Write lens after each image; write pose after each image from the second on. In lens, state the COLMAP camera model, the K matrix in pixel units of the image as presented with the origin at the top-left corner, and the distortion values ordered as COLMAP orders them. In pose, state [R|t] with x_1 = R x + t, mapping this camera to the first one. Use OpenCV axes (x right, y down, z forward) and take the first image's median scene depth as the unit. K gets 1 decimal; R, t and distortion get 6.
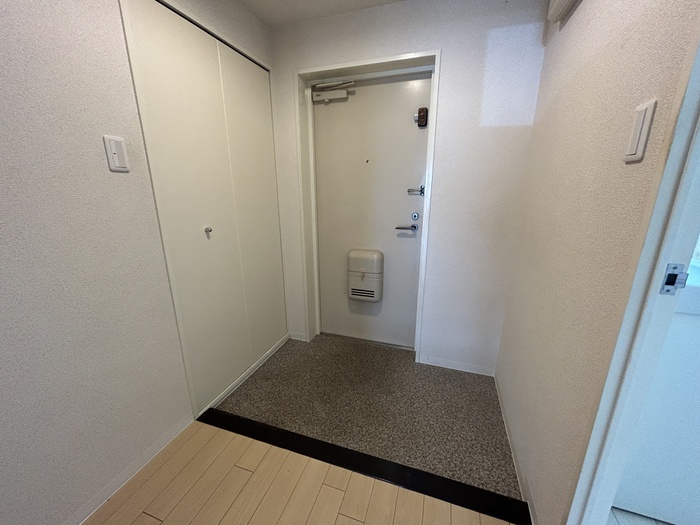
lens RADIAL K [[282.0, 0, 350.2], [0, 282.0, 262.1], [0, 0, 1]] dist [-0.004490, 0.002618]
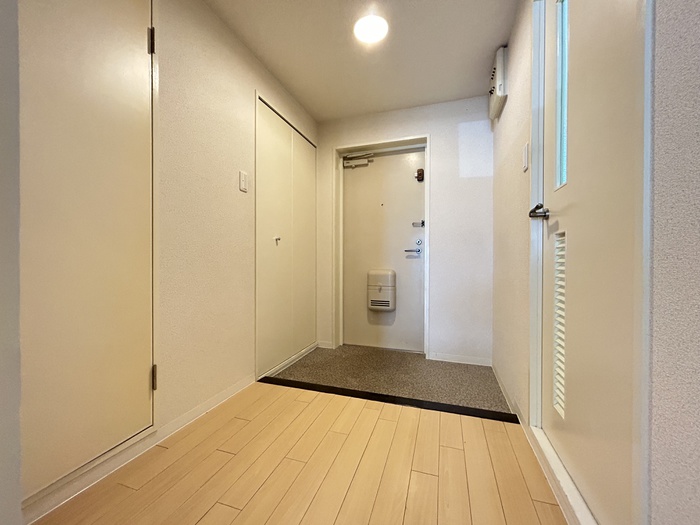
lens RADIAL K [[282.0, 0, 349.6], [0, 282.0, 262.4], [0, 0, 1]] dist [-0.004490, 0.002618]
pose [[0.999988, 0.004822, -0.000429, -0.099782], [-0.004772, 0.967137, -0.254211, 0.276971], [-0.000811, 0.254210, 0.967149, -0.278898]]
